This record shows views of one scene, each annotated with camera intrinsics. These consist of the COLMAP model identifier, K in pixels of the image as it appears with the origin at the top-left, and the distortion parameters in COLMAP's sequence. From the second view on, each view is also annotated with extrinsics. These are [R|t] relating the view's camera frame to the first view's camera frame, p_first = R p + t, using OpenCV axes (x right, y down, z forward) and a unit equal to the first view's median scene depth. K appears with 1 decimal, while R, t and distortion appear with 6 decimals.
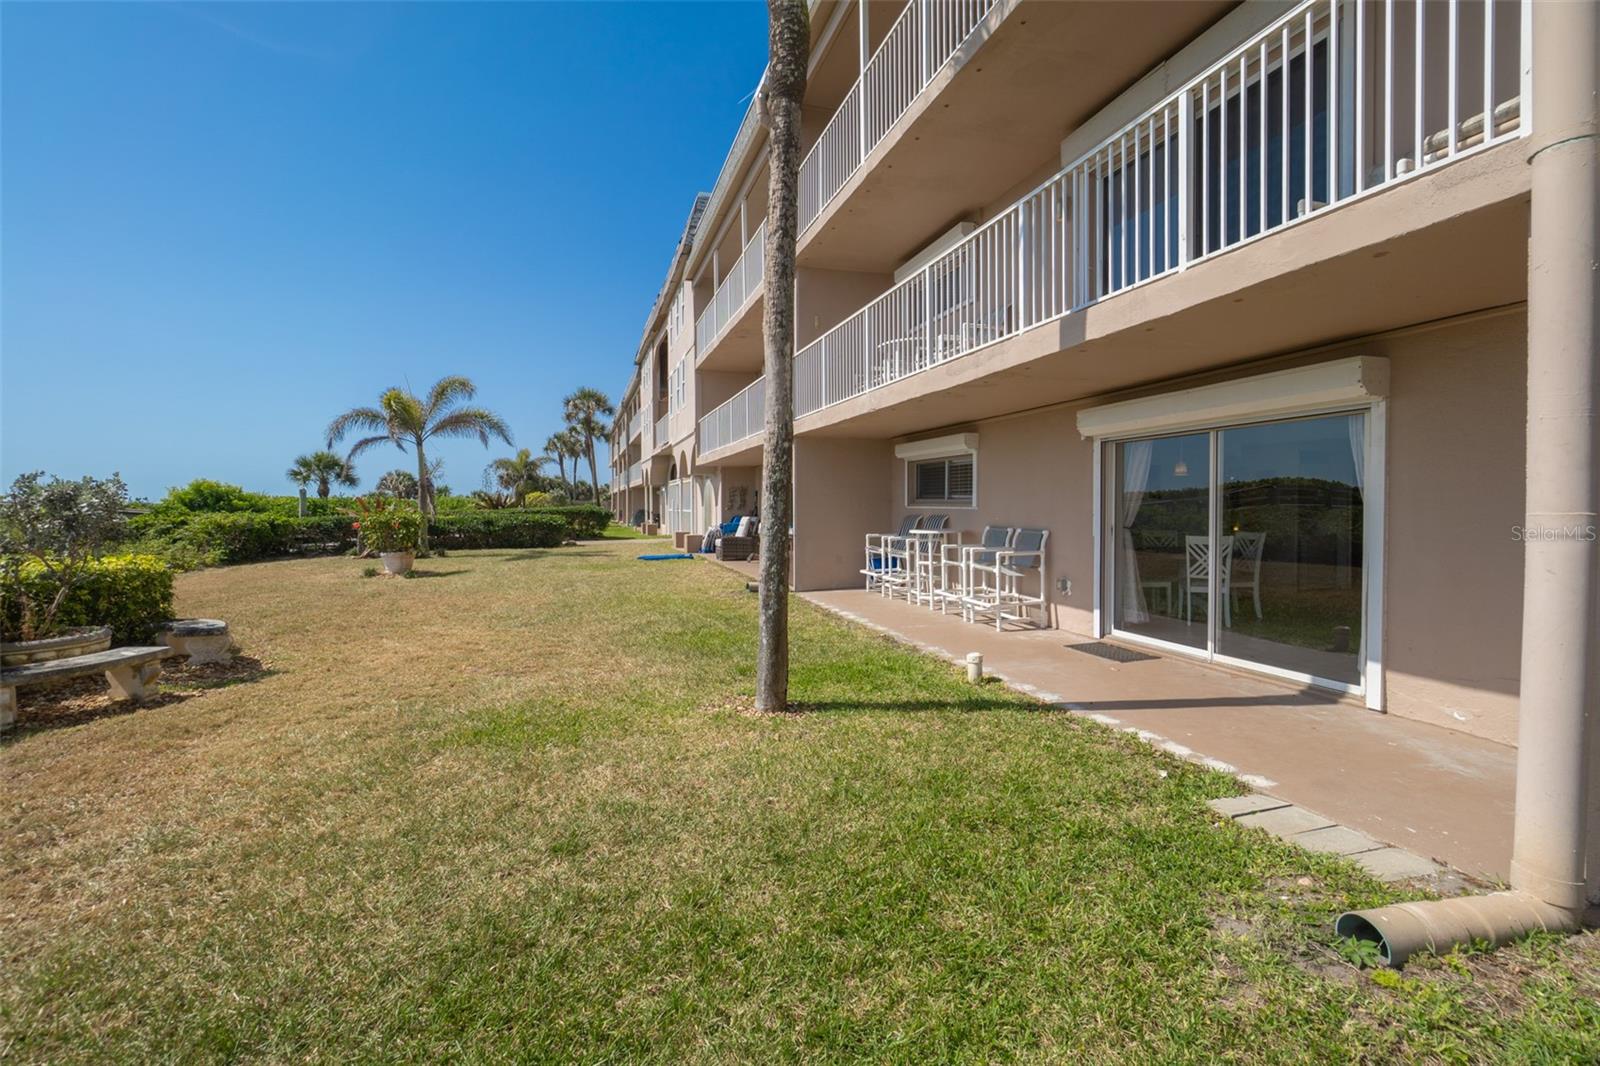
lens RADIAL K [[704.6, 0, 798.8], [0, 704.6, 520.0], [0, 0, 1]] dist [-0.000152, 0.000781]
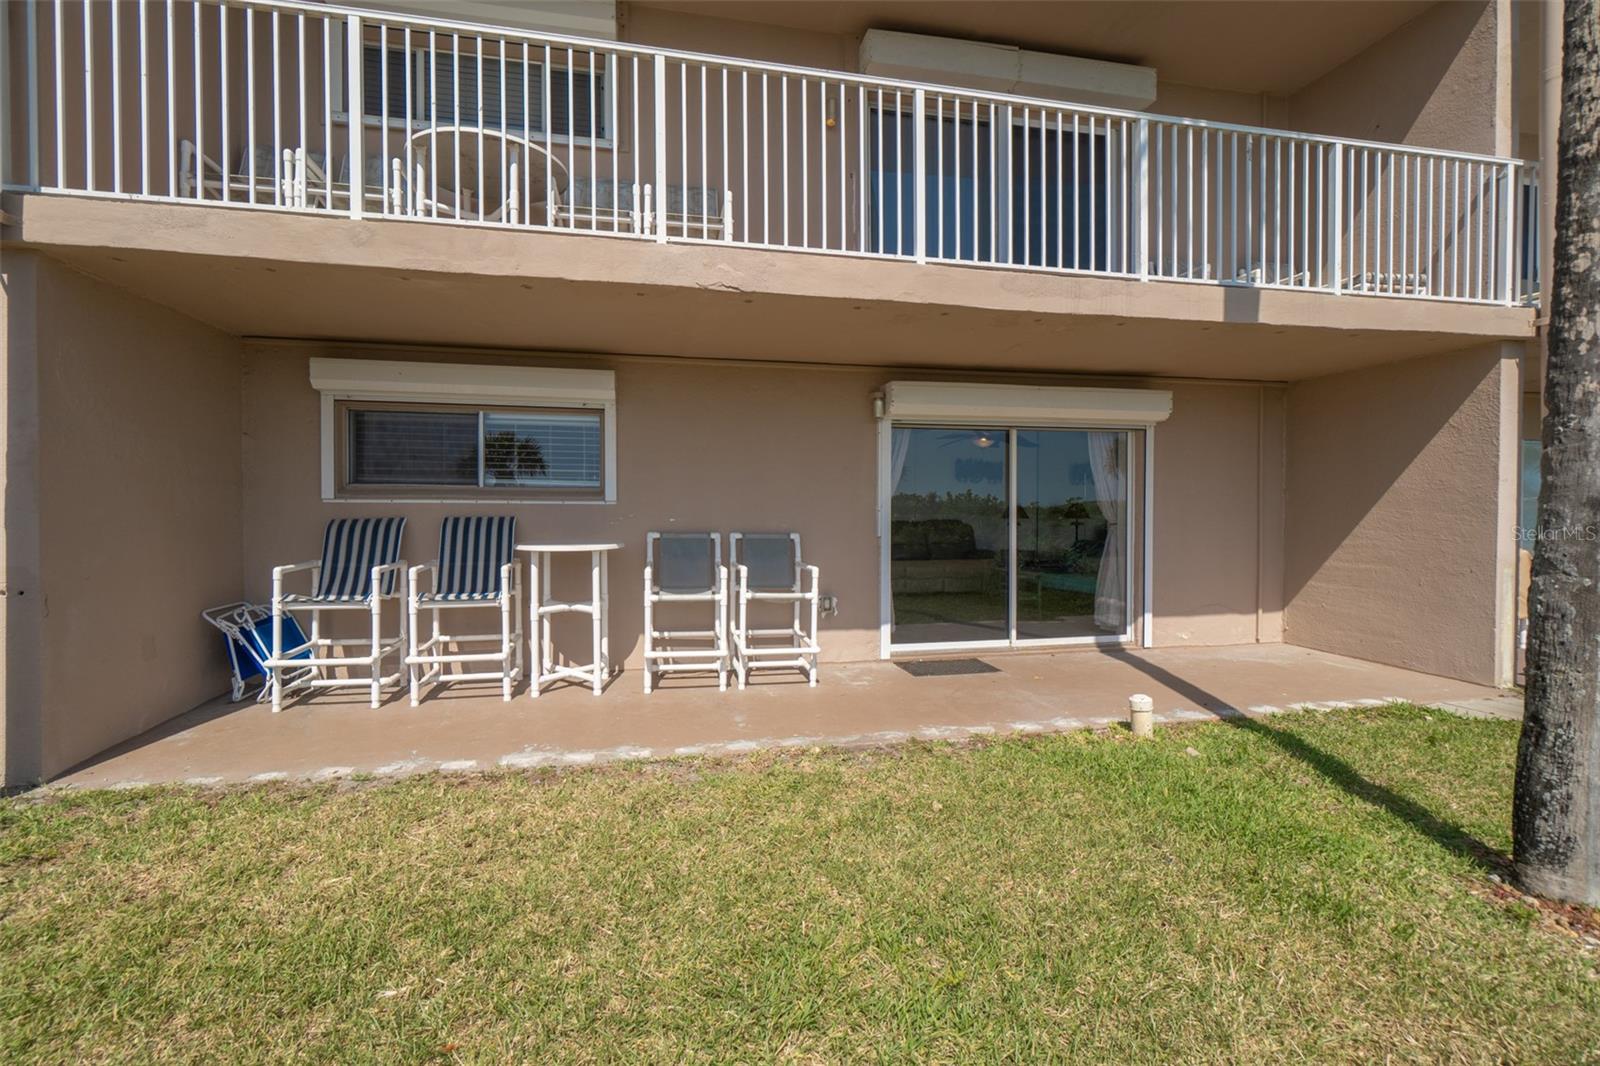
lens RADIAL K [[659.2, 0, 799.0], [0, 659.2, 537.6], [0, 0, 1]] dist [0.001618, 0.000065]
pose [[0.108841, -0.022159, 0.993812, -0.270120], [0.019038, 0.999615, 0.020203, 0.003492], [-0.993877, 0.016722, 0.109221, 0.741478]]
